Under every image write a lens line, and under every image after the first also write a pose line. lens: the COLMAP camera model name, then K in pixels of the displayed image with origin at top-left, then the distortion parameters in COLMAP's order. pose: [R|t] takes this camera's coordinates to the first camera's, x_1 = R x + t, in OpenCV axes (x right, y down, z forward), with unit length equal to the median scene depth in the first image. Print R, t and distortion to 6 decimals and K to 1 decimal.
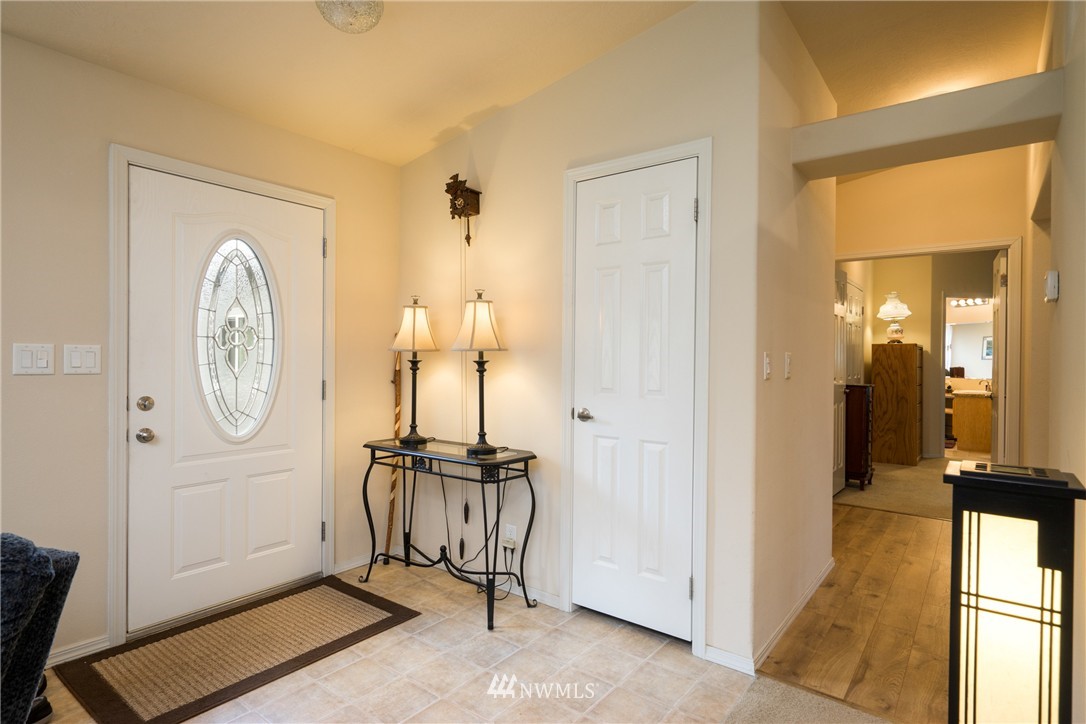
lens RADIAL K [[573.7, 0, 543.0], [0, 573.7, 362.0], [0, 0, 1]] dist [-0.000805, -0.000197]
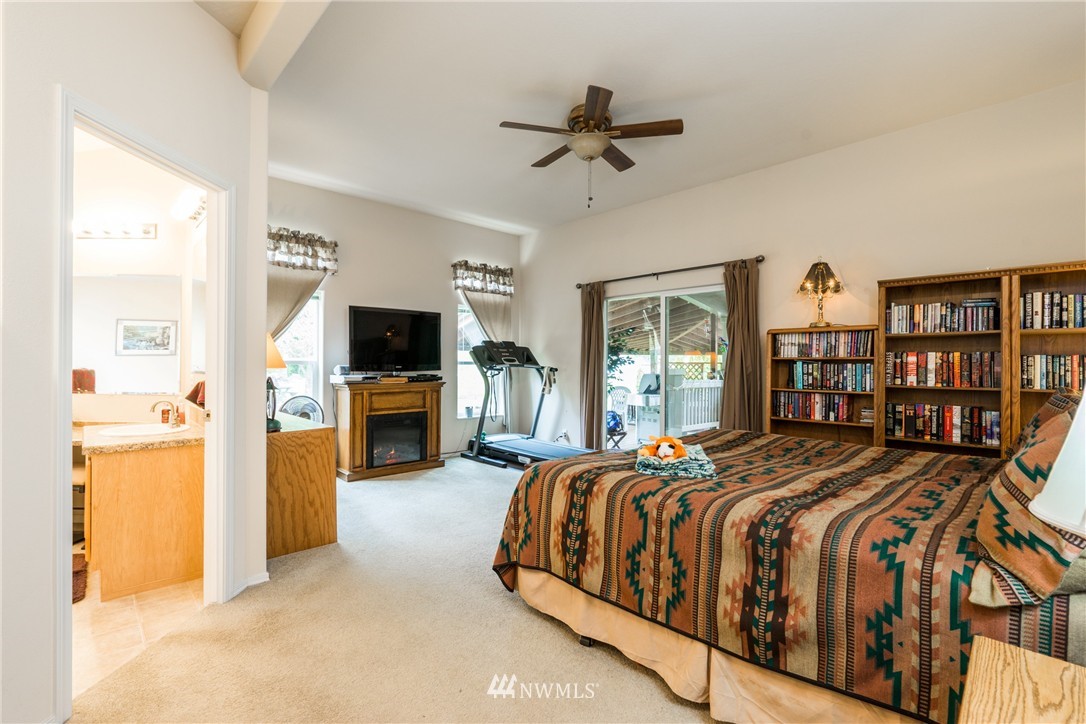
lens RADIAL K [[493.7, 0, 543.0], [0, 493.7, 362.0], [0, 0, 1]] dist [0.000402, 0.000069]
pose [[0.161254, -0.010030, 0.986862, 0.374321], [0.007442, 0.999932, 0.008947, 0.001016], [-0.986885, 0.005902, 0.161318, 0.546706]]
